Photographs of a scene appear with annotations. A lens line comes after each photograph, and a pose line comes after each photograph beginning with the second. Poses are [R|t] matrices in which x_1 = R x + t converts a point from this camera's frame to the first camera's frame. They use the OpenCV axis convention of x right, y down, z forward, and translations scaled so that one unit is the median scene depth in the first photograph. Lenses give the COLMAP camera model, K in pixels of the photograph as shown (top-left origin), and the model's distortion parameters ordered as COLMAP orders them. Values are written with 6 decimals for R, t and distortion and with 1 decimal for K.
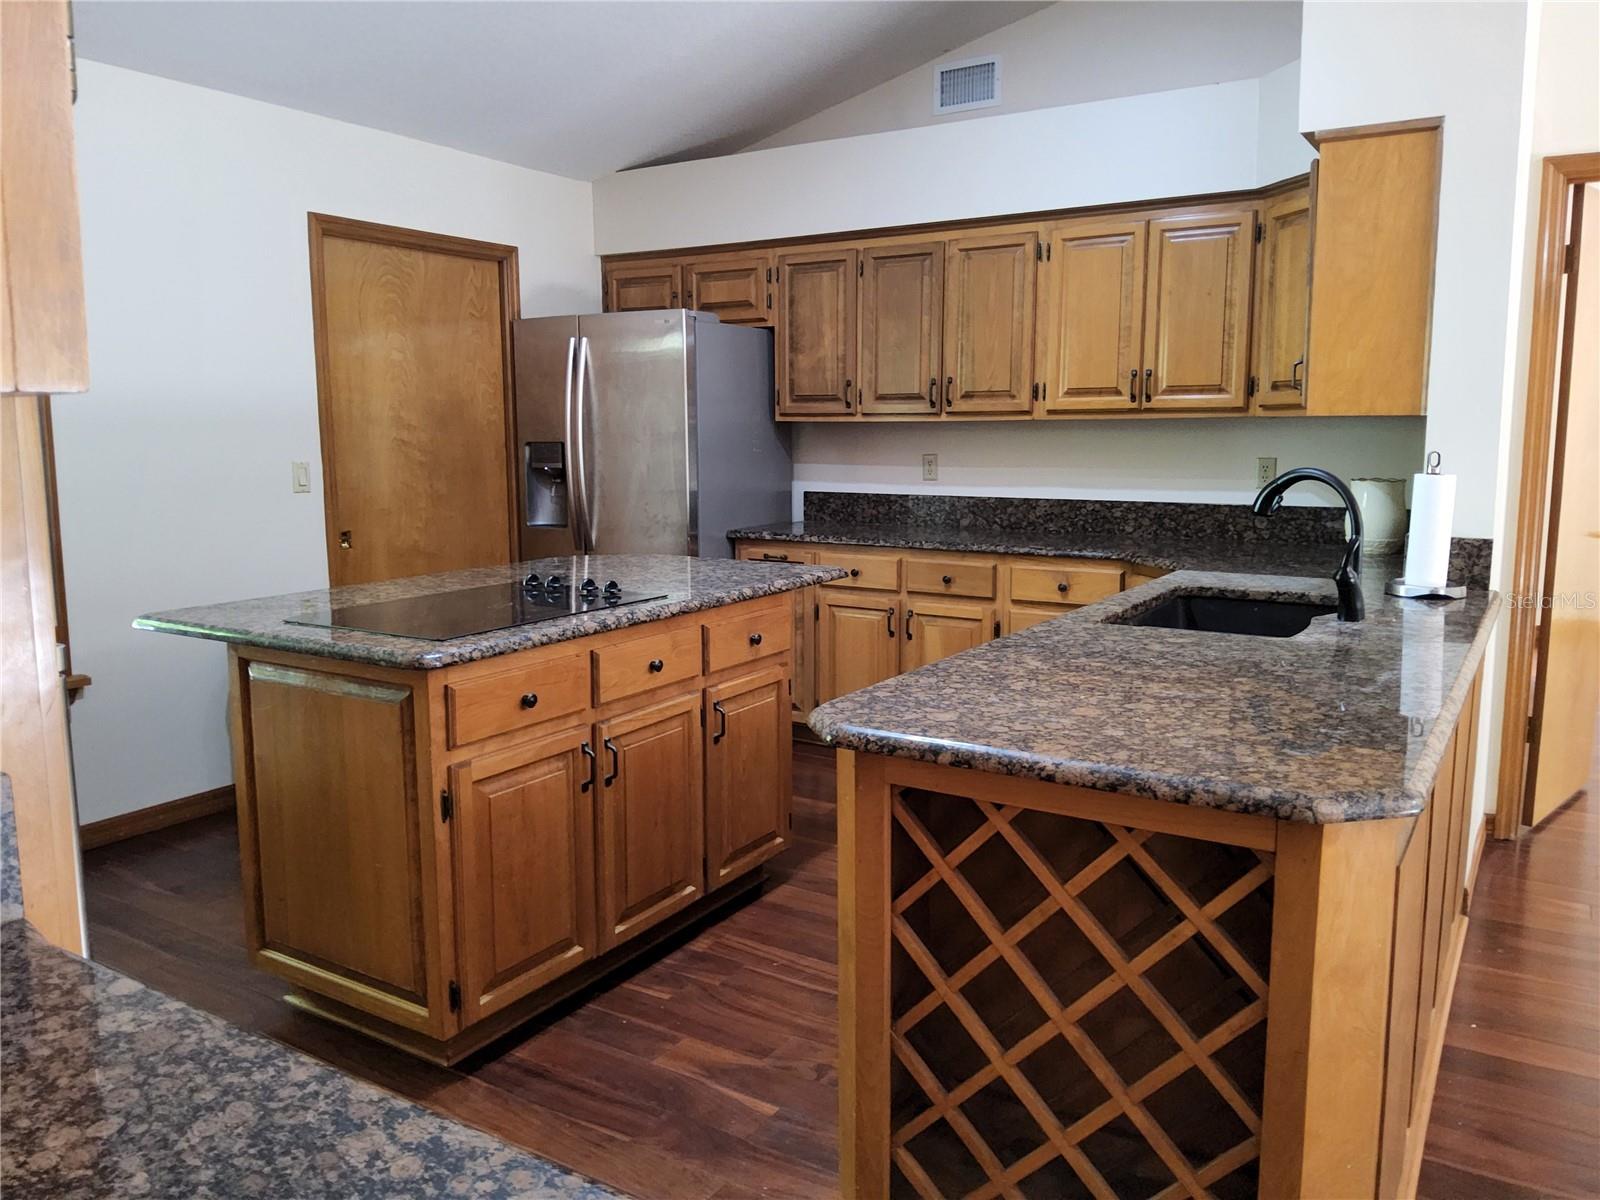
lens RADIAL K [[1208.0, 0, 785.1], [0, 1208.0, 603.0], [0, 0, 1]] dist [0.069593, -0.124115]
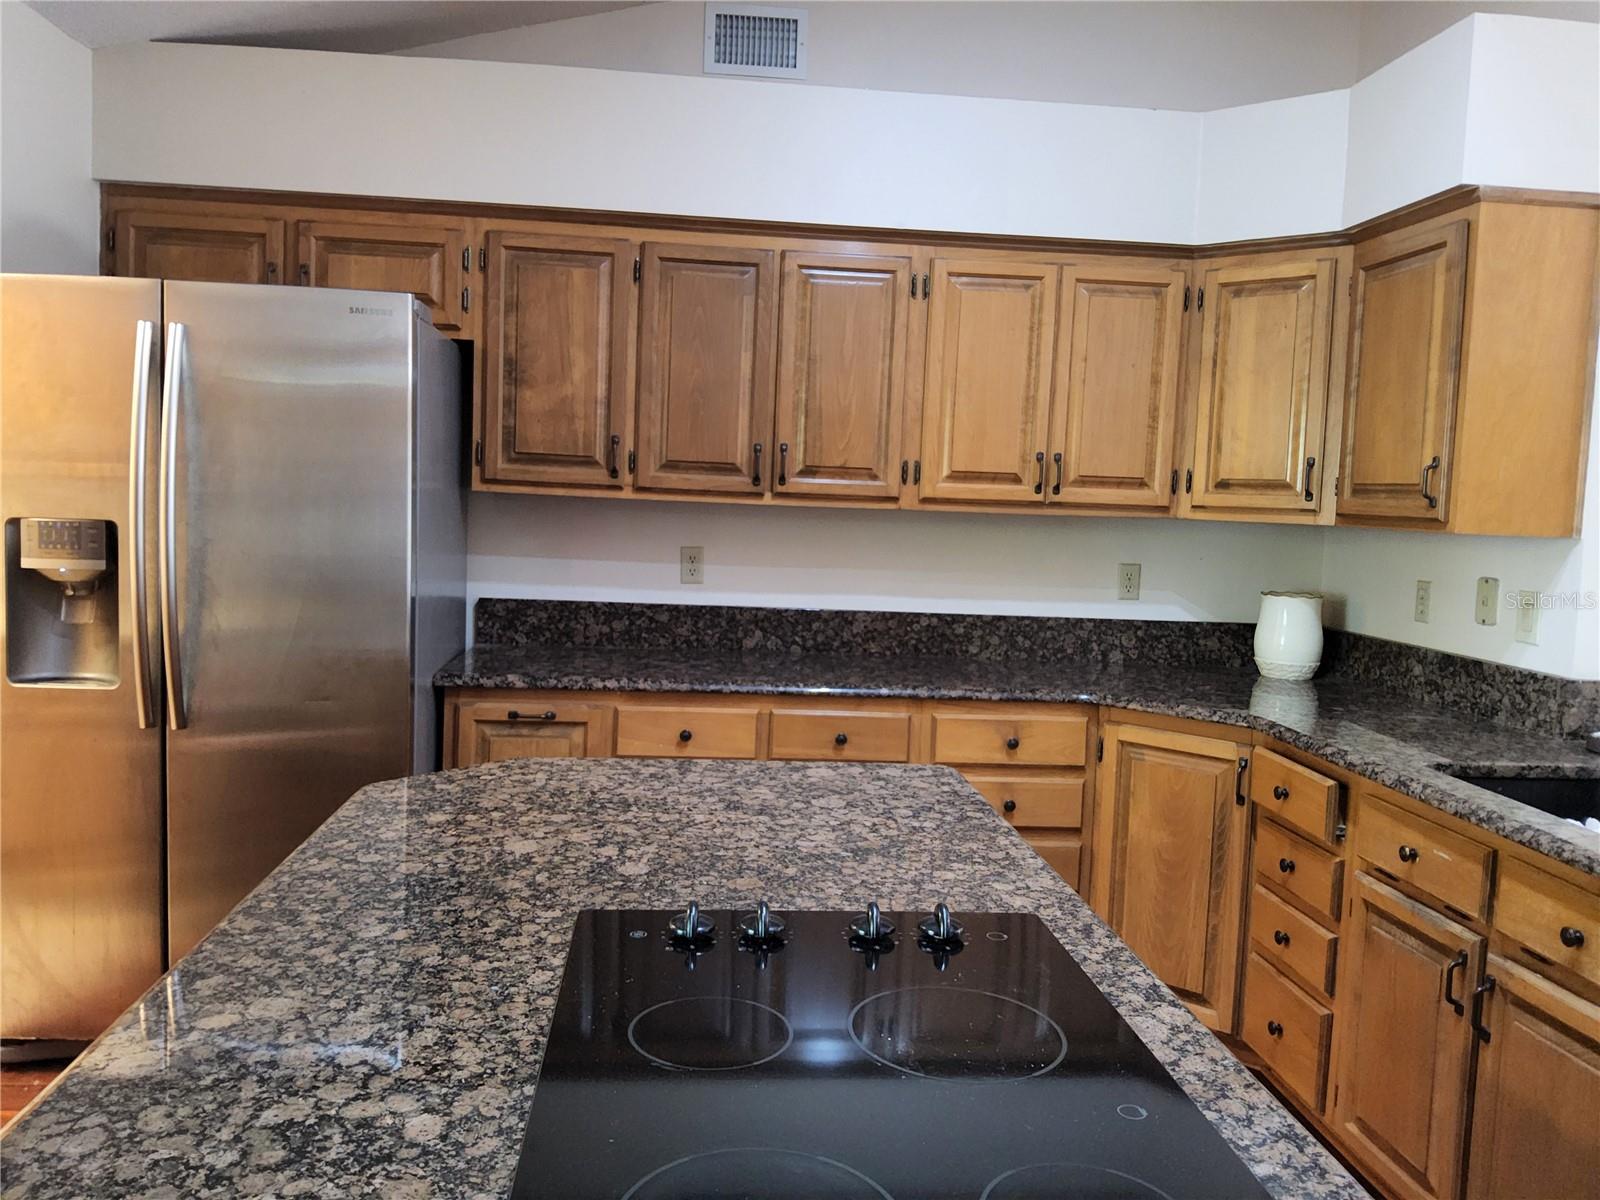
lens RADIAL K [[1208.0, 0, 793.5], [0, 1208.0, 590.8], [0, 0, 1]] dist [0.069593, -0.124115]
pose [[0.792515, -0.012064, 0.609733, -0.284633], [0.045368, 0.998200, -0.039219, -0.072992], [-0.608162, 0.058745, 0.791636, 0.444242]]
